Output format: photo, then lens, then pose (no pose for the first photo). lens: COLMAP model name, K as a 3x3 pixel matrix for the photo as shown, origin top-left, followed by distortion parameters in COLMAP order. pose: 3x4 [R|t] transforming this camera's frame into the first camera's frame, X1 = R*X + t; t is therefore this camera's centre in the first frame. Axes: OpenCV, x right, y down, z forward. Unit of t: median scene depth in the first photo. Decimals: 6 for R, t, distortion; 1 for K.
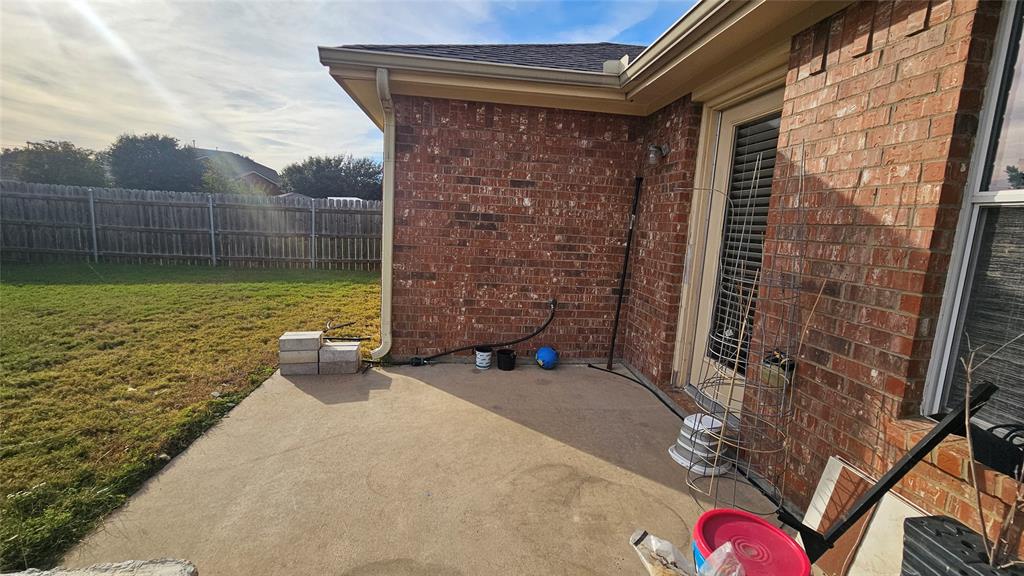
lens RADIAL K [[419.6, 0, 508.5], [0, 419.6, 279.9], [0, 0, 1]] dist [-0.002426, -0.000017]
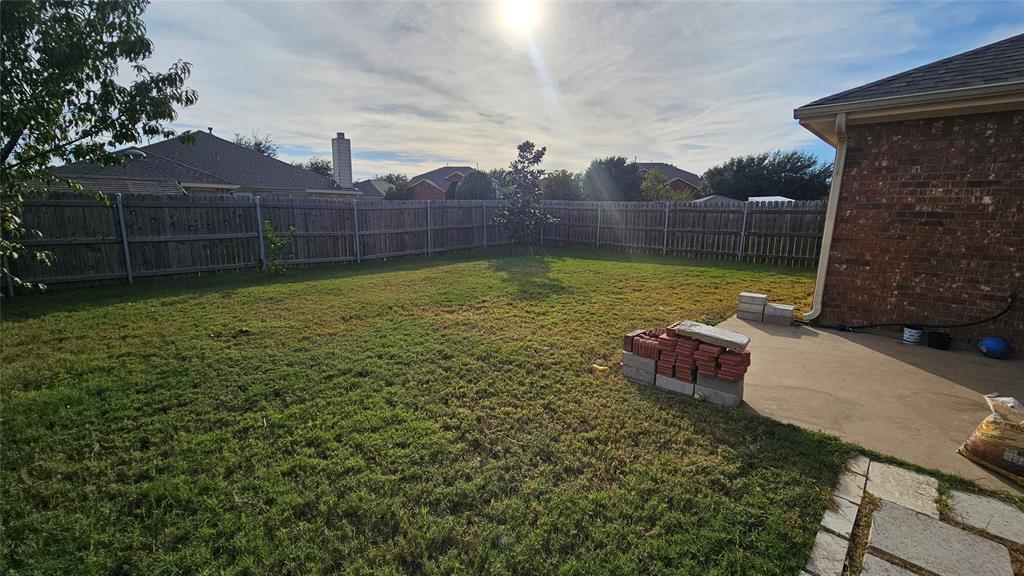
lens RADIAL K [[419.6, 0, 514.5], [0, 419.6, 283.9], [0, 0, 1]] dist [-0.002426, -0.000017]
pose [[0.631320, 0.101018, -0.768915, 0.123094], [-0.094122, 0.994131, 0.053327, 0.084600], [0.769790, 0.038706, 0.637123, -0.604289]]
